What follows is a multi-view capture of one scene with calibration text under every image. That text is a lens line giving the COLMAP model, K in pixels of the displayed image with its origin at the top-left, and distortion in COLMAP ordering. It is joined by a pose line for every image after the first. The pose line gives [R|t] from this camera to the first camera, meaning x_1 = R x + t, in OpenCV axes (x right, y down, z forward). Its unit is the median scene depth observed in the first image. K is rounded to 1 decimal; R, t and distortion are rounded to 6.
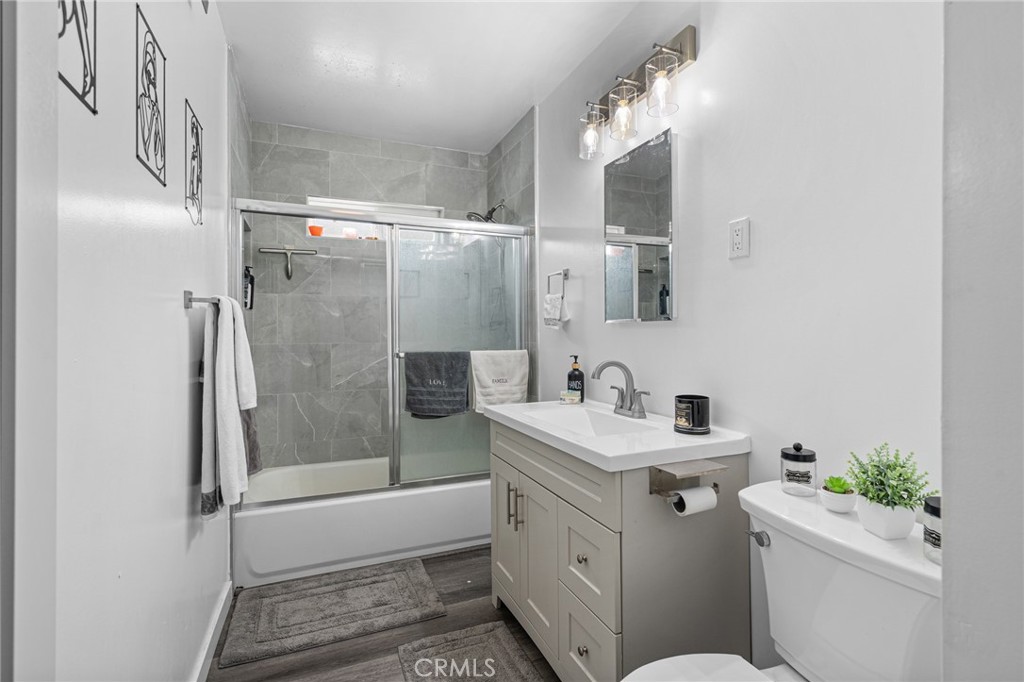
lens RADIAL K [[474.5, 0, 508.7], [0, 474.5, 334.1], [0, 0, 1]] dist [-0.003127, 0.000602]
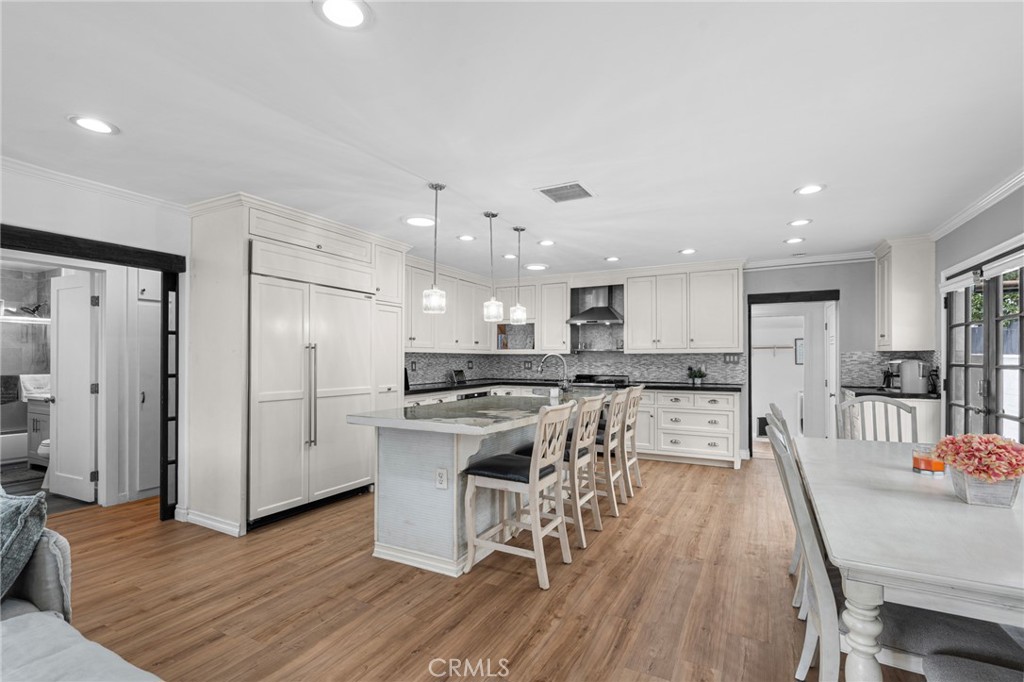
lens RADIAL K [[469.6, 0, 514.0], [0, 469.6, 358.4], [0, 0, 1]] dist [-0.002247, 0.000073]
pose [[0.770000, 0.005154, 0.638023, 0.412477], [-0.002605, 0.999984, -0.004935, -0.053242], [-0.638038, 0.002138, 0.770002, -2.990016]]
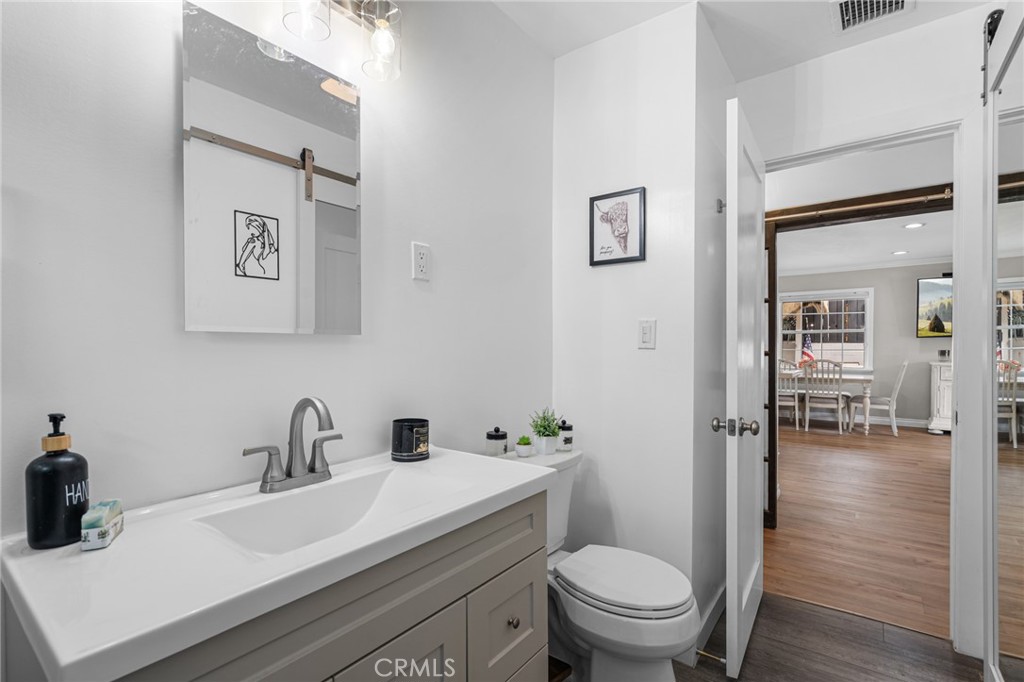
lens RADIAL K [[473.5, 0, 514.6], [0, 473.5, 349.5], [0, 0, 1]] dist [-0.002696, -0.000326]
pose [[-0.509558, 0.000607, 0.860436, -0.346278], [0.001942, 0.999998, 0.000444, -0.003544], [-0.860434, 0.001897, -0.509559, 0.882651]]
